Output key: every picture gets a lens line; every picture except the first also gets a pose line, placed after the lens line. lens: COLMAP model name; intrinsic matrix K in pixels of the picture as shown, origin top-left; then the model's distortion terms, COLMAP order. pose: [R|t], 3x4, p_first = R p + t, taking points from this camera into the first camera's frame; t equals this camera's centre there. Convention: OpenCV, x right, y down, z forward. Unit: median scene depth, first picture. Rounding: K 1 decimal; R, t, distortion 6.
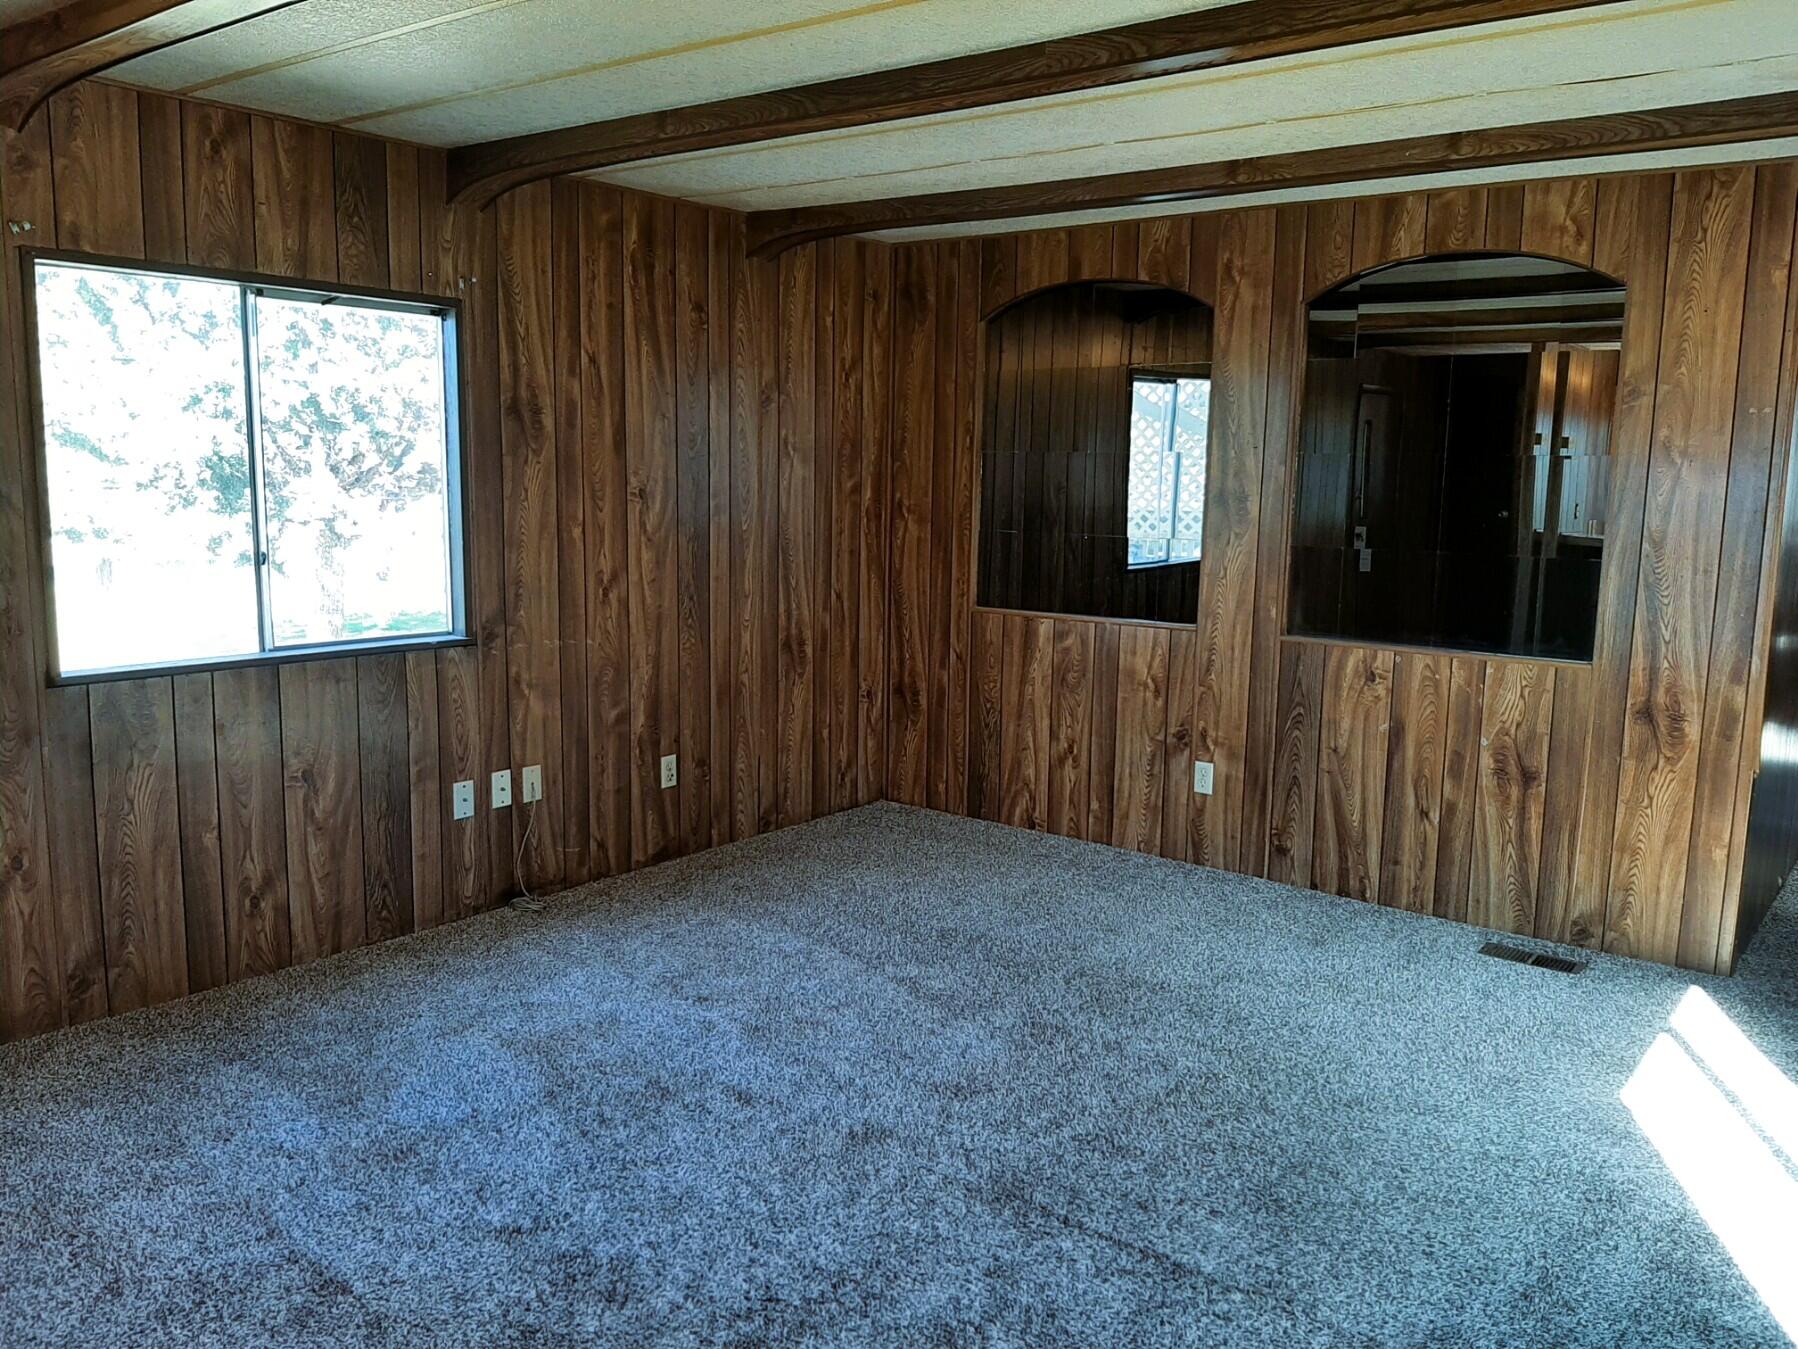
lens RADIAL K [[1440.1, 0, 889.1], [0, 1440.1, 669.8], [0, 0, 1]] dist [0.067324, -0.140151]
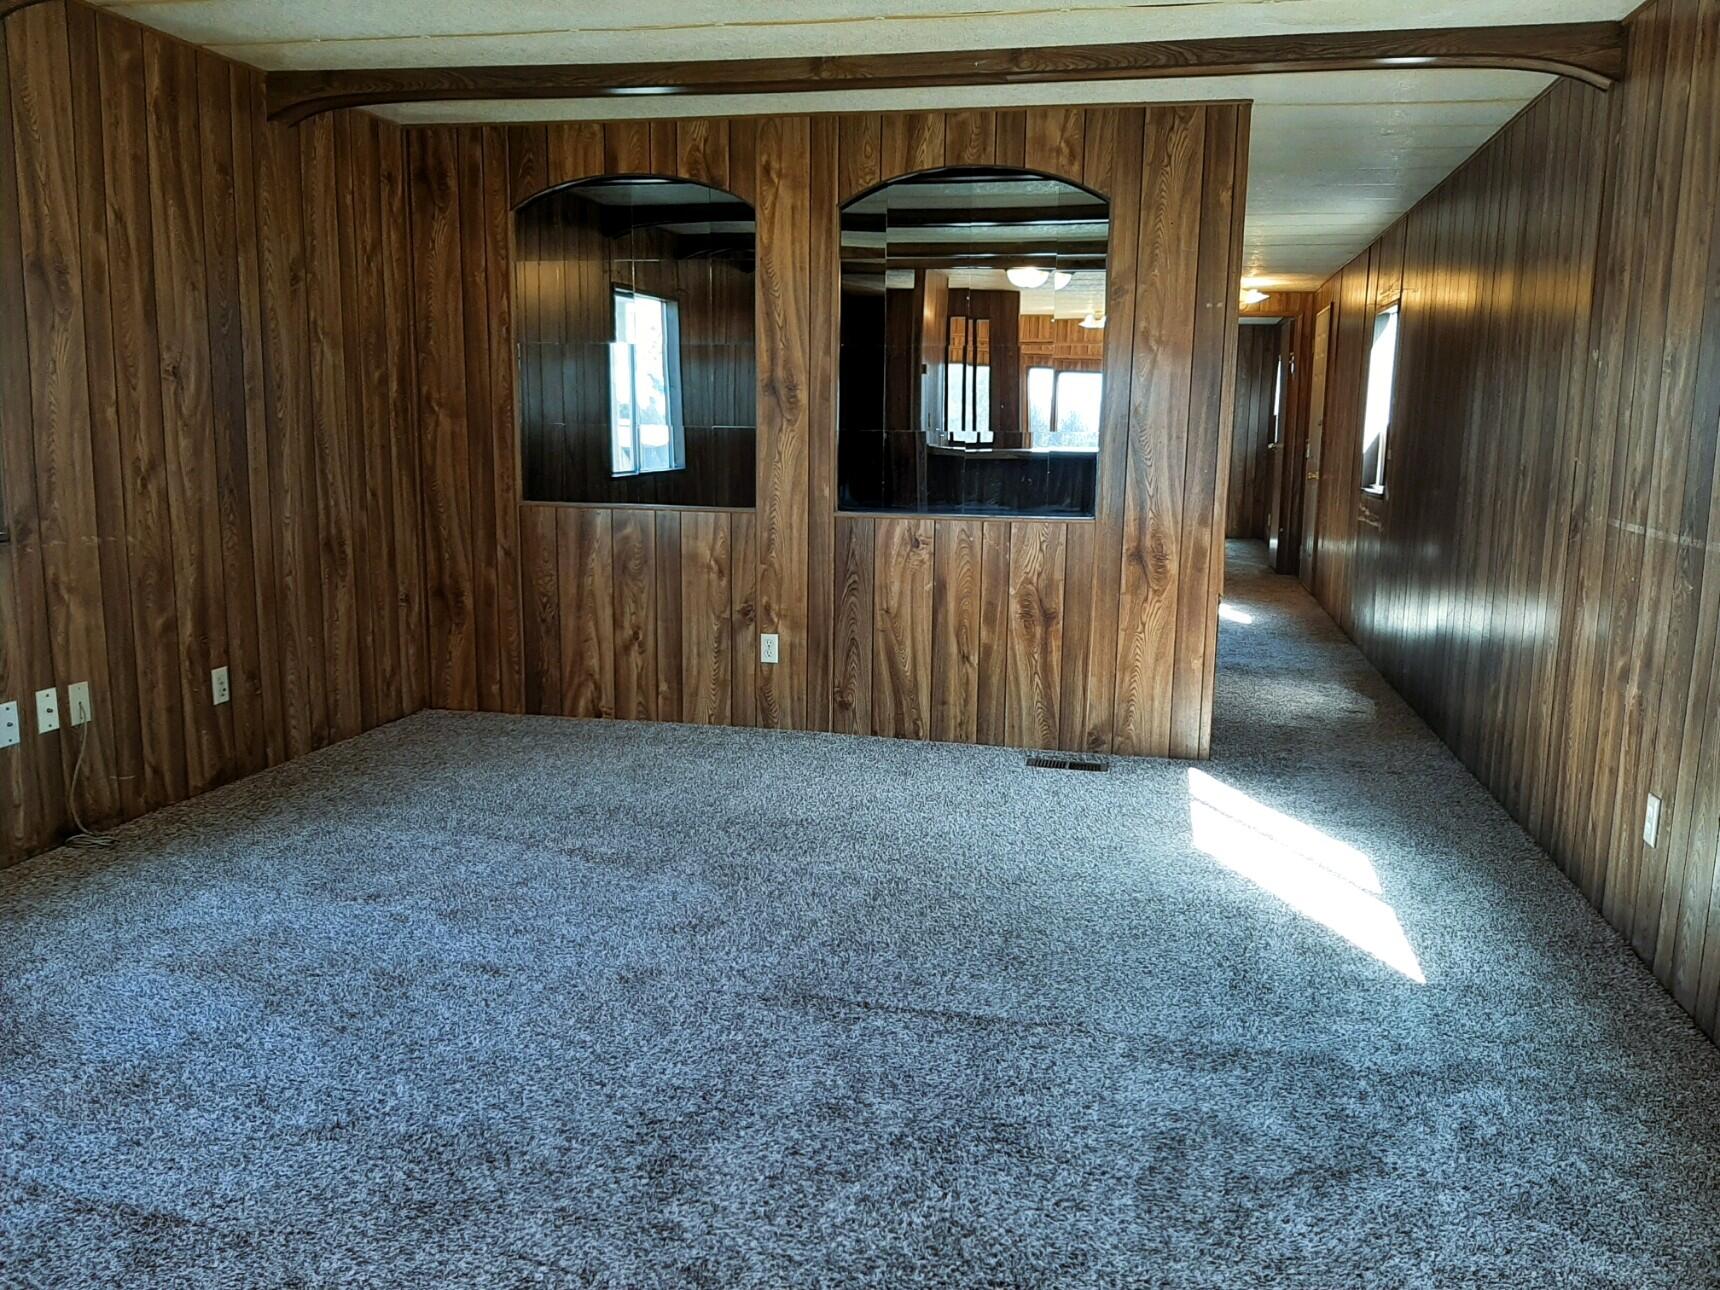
lens RADIAL K [[1377.7, 0, 875.1], [0, 1377.7, 643.7], [0, 0, 1]] dist [0.067324, -0.140151]
pose [[0.893819, -0.073977, 0.442283, -0.185978], [0.066091, 0.997260, 0.033238, 0.046948], [-0.443530, -0.000478, 0.896259, 0.045094]]
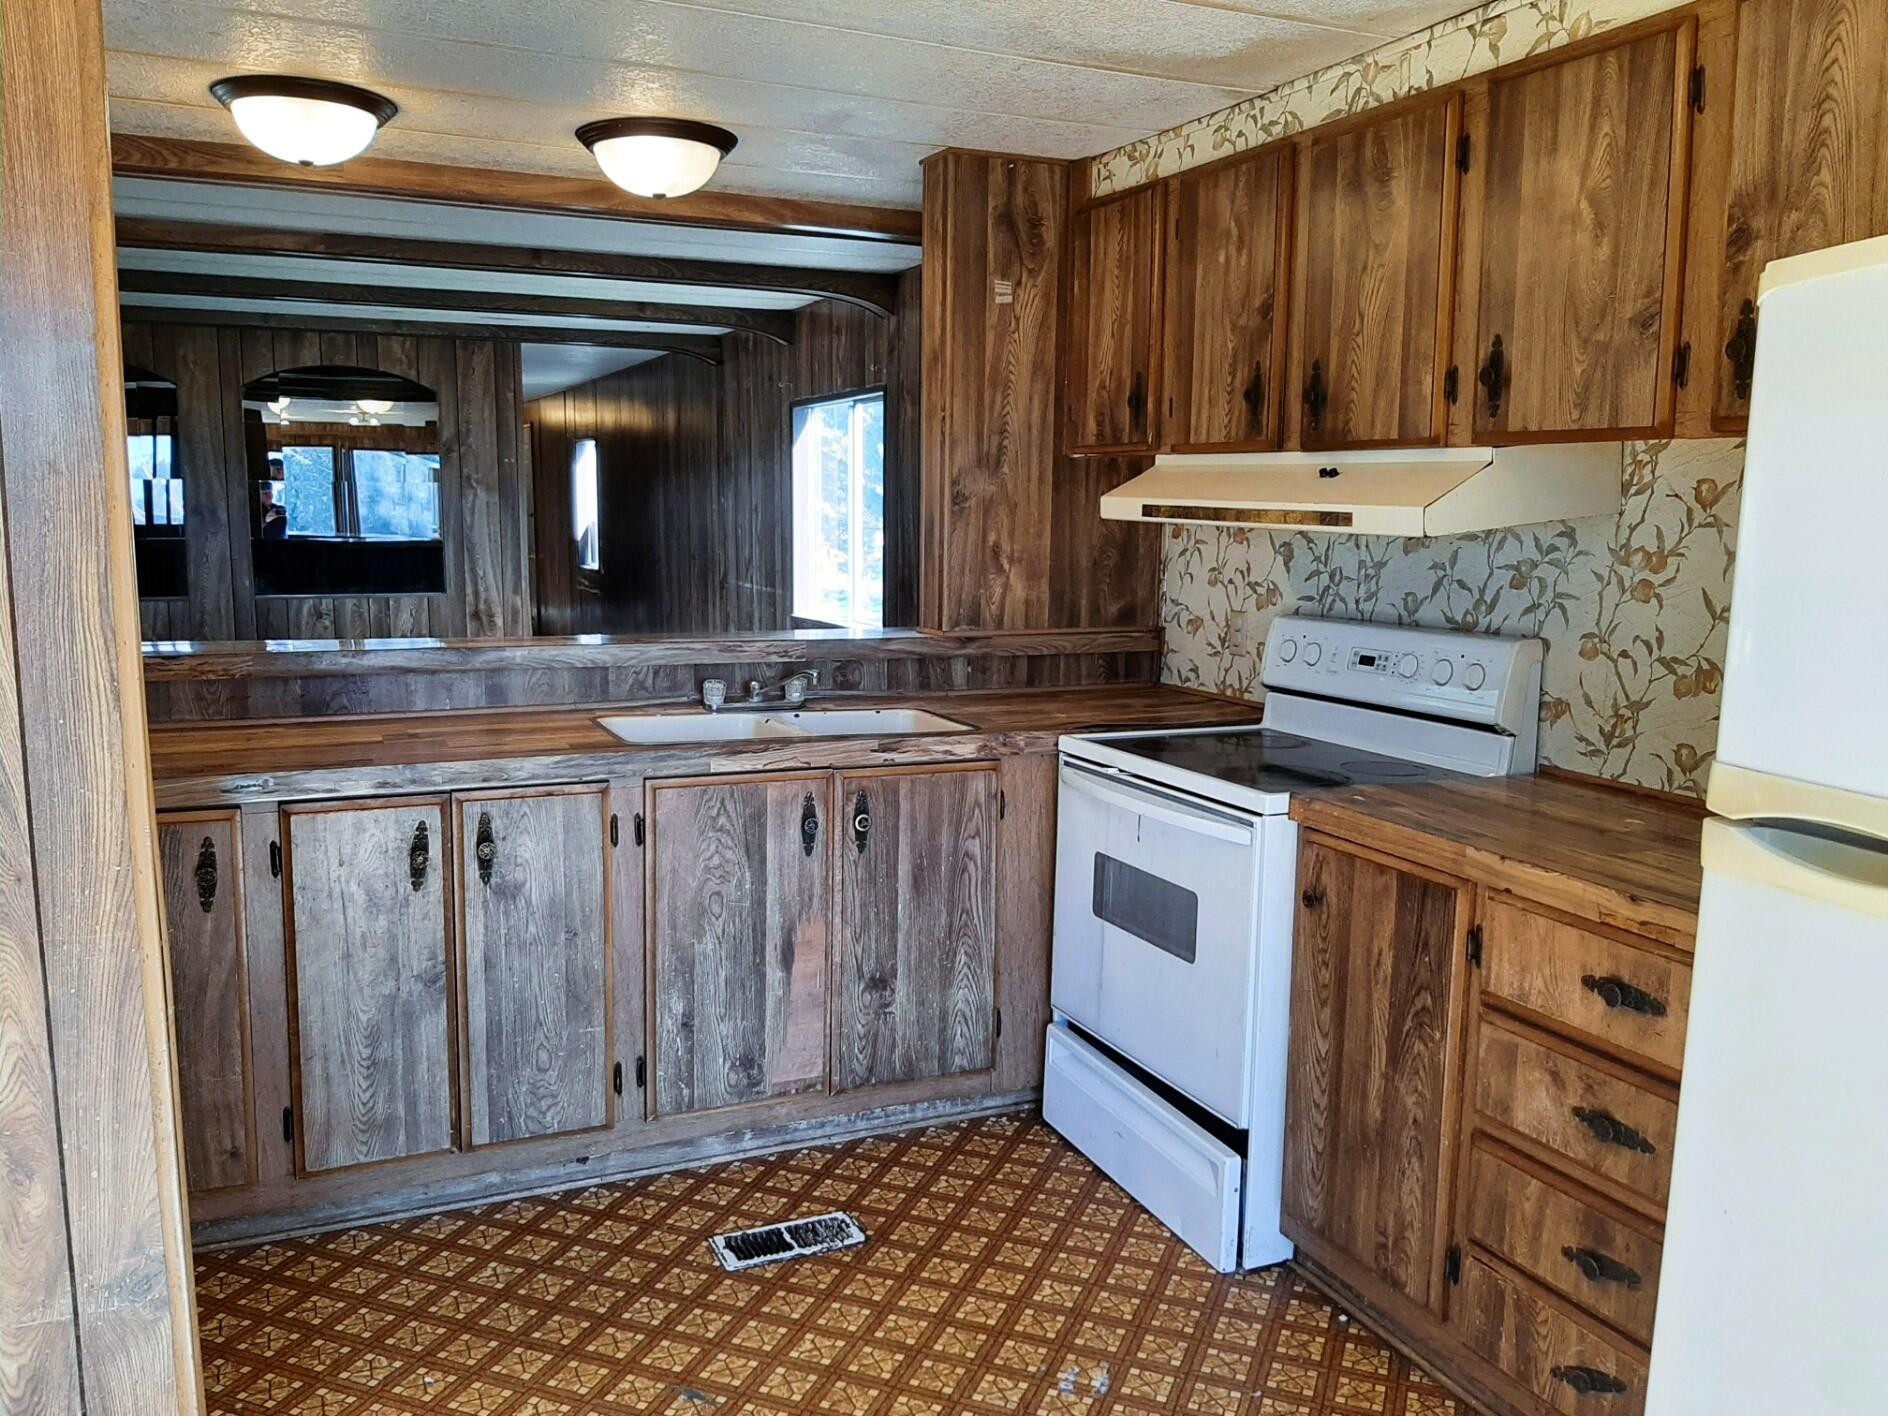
lens RADIAL K [[1512.2, 0, 961.7], [0, 1512.2, 719.8], [0, 0, 1]] dist [0.067324, -0.140151]
pose [[0.480868, -0.140012, 0.865542, -0.873430], [0.131550, 0.987515, 0.086657, 0.070989], [-0.866868, 0.072191, 0.493283, -0.512971]]
